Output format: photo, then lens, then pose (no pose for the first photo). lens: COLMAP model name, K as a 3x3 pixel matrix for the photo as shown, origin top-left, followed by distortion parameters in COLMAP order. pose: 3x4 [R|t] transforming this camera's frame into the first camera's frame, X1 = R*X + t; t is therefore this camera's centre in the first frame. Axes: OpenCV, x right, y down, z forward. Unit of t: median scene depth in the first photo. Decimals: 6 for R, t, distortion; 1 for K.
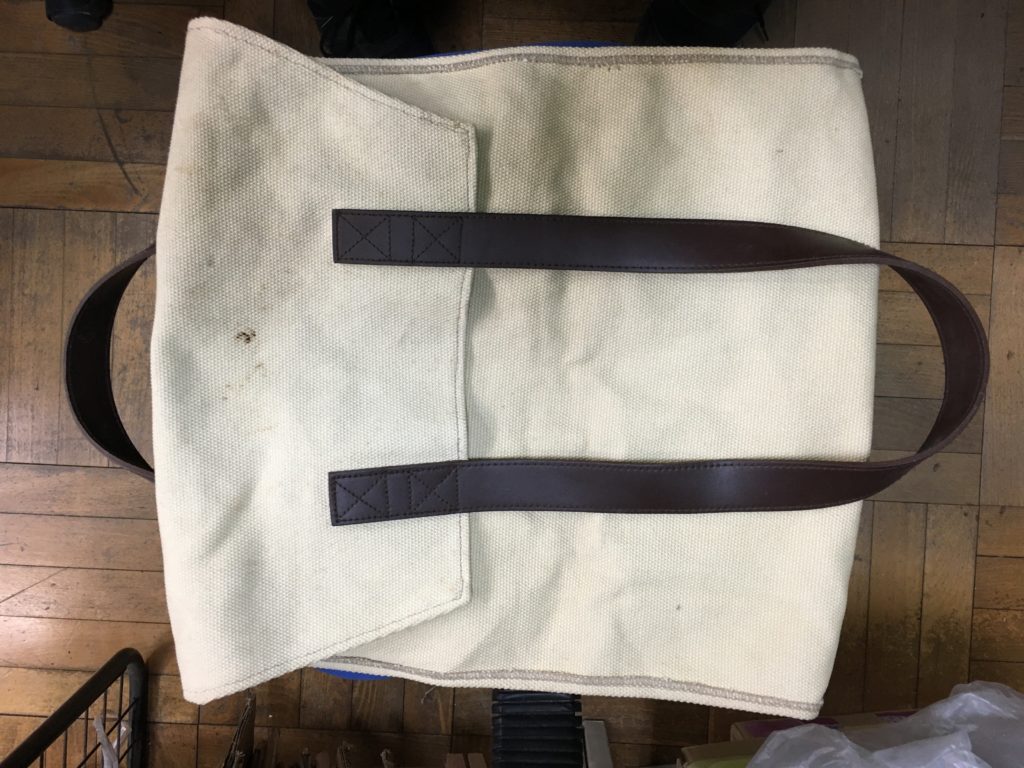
lens RADIAL K [[895.8, 0, 507.3], [0, 895.8, 383.9], [0, 0, 1]] dist [0.084834, -0.126412]
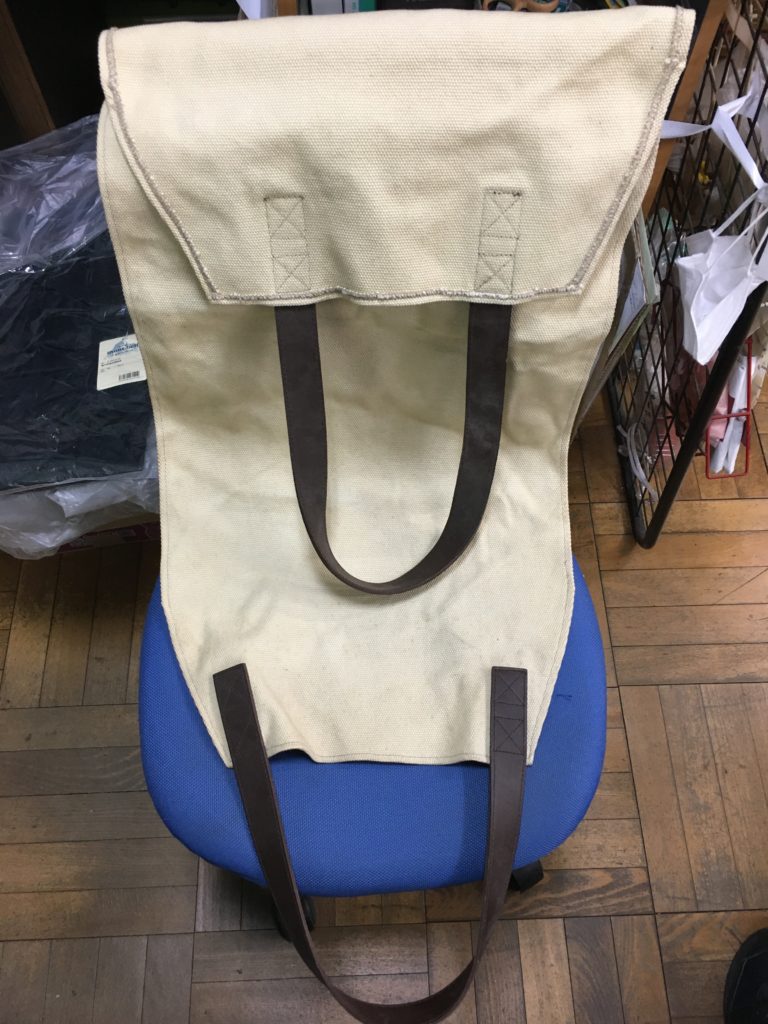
lens RADIAL K [[895.8, 0, 382.3], [0, 895.8, 482.7], [0, 0, 1]] dist [0.084834, -0.126412]
pose [[-0.996694, 0.076343, -0.027798, 0.005510], [-0.080806, -0.895829, 0.436990, -0.172619], [0.008459, 0.437792, 0.899037, -0.245071]]
